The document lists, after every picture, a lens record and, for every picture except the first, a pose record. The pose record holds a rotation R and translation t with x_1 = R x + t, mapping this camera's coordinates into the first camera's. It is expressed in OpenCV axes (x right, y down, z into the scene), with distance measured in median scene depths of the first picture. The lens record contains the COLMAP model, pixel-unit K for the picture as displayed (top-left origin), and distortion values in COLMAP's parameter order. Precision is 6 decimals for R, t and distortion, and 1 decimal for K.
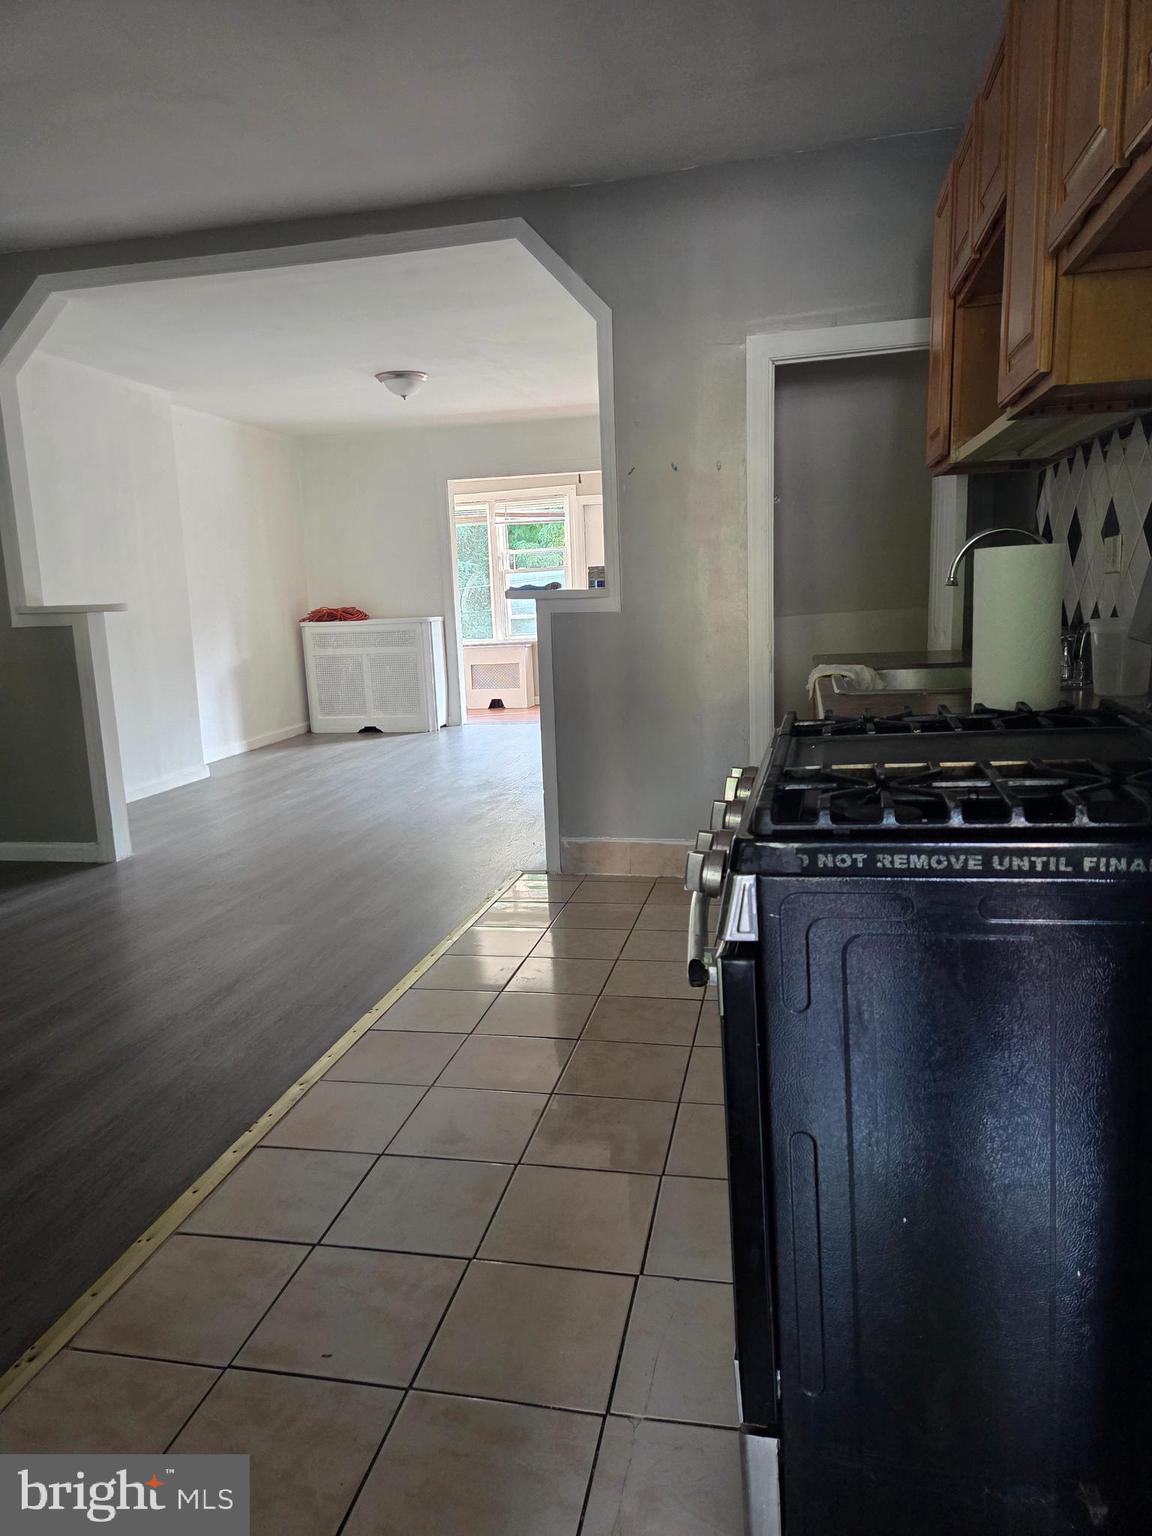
lens RADIAL K [[1033.1, 0, 573.4], [0, 1033.1, 769.4], [0, 0, 1]] dist [0.076506, -0.078177]
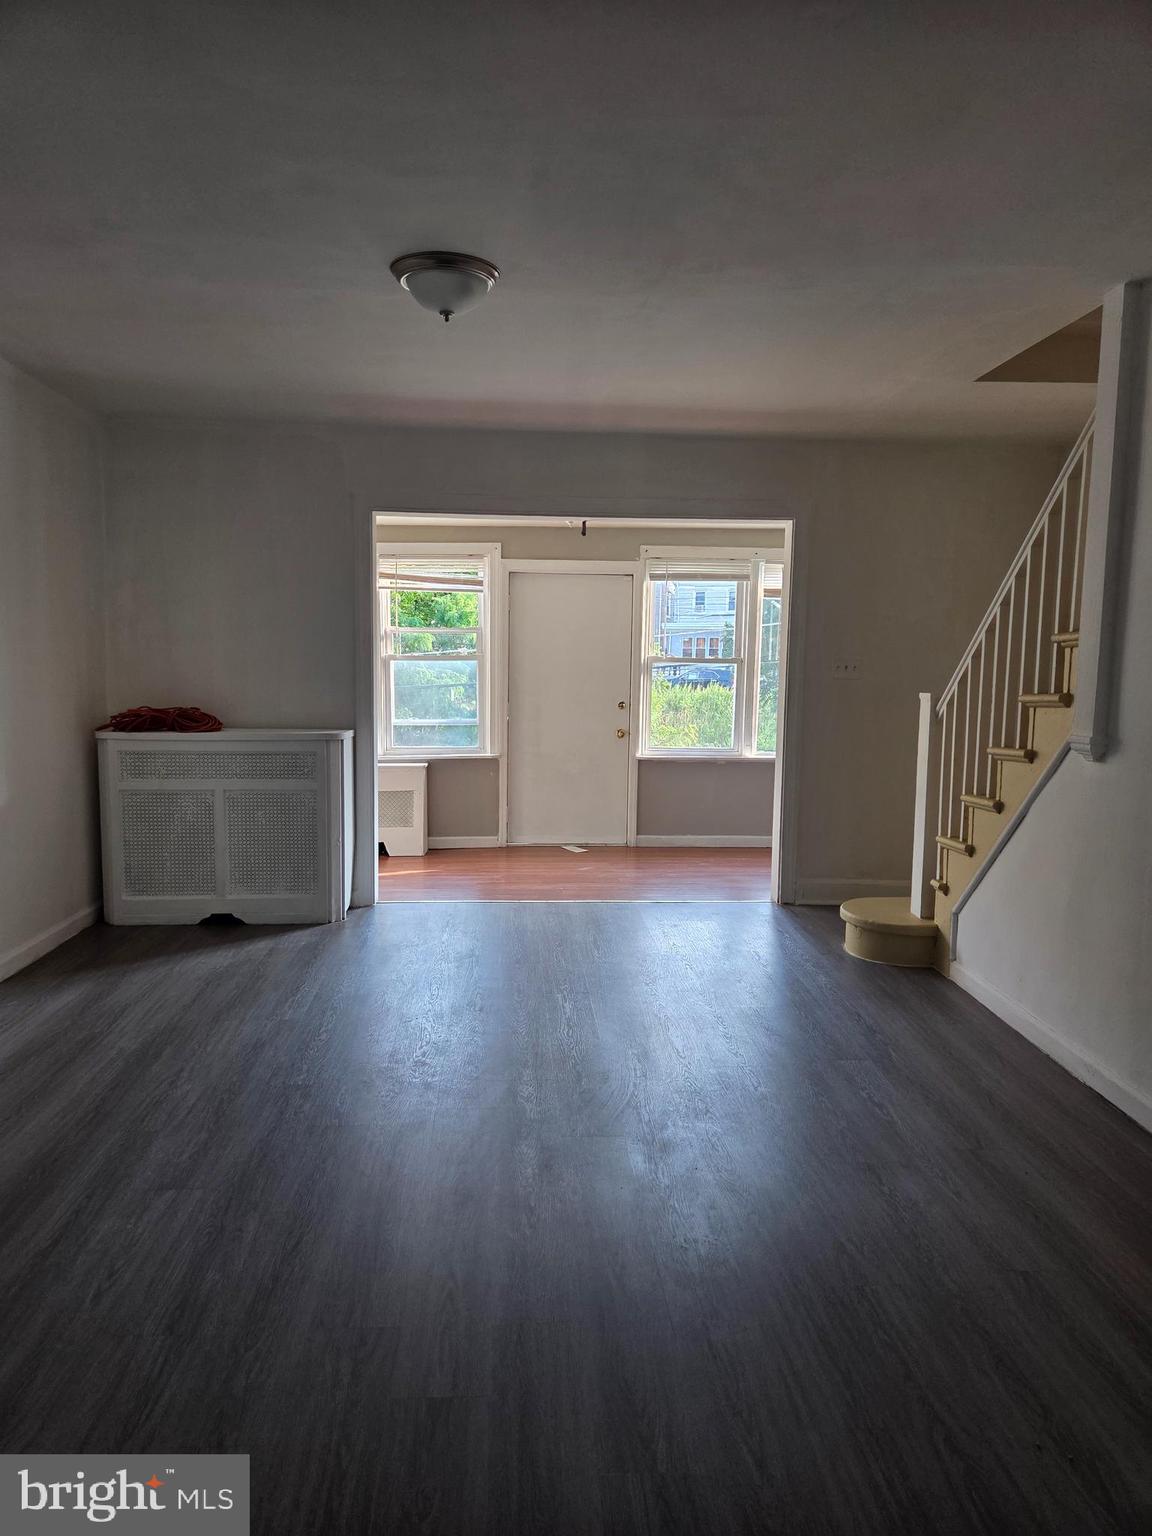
lens RADIAL K [[1016.5, 0, 565.9], [0, 1016.5, 763.6], [0, 0, 1]] dist [0.075725, -0.069102]
pose [[0.958732, 0.024381, 0.283265, -0.349051], [-0.000440, 0.996442, -0.084278, -0.152207], [-0.284312, 0.080675, 0.955331, 0.780891]]
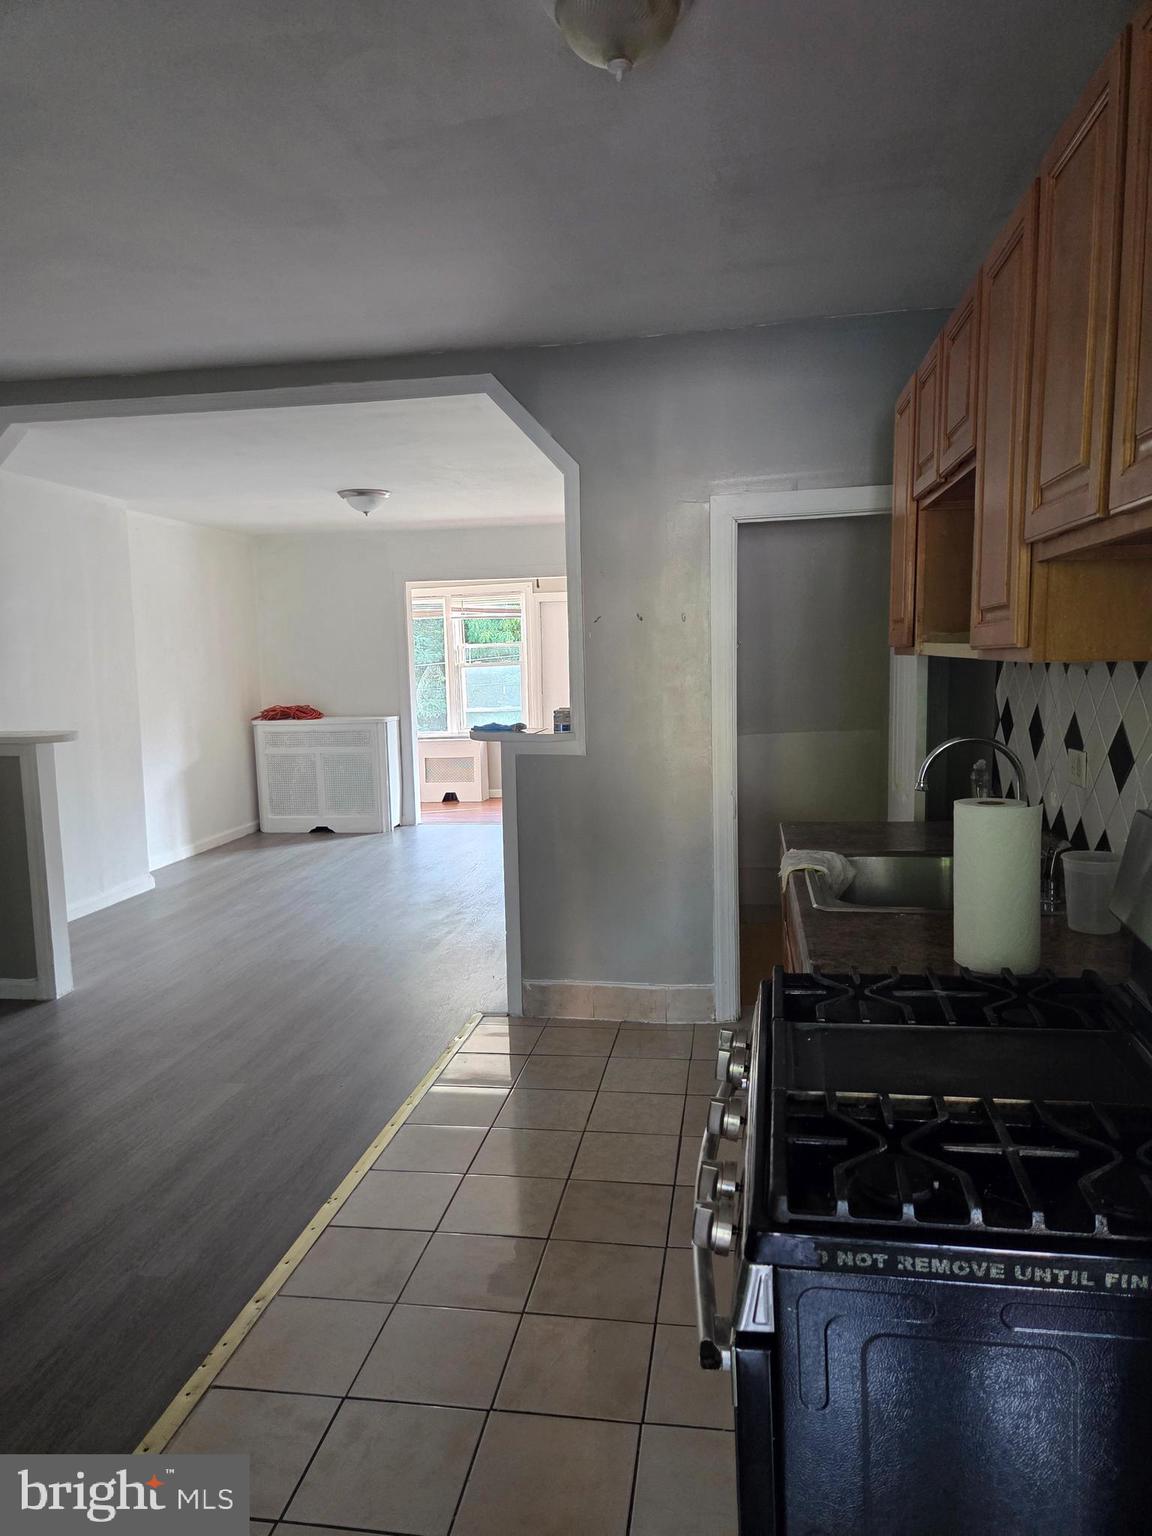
lens RADIAL K [[1035.6, 0, 577.3], [0, 1035.6, 772.5], [0, 0, 1]] dist [0.070192, -0.070897]
pose [[0.998511, 0.009174, 0.053770, -0.015549], [-0.006098, 0.998350, -0.057091, -0.074794], [-0.054205, 0.056679, 0.996920, 0.002205]]
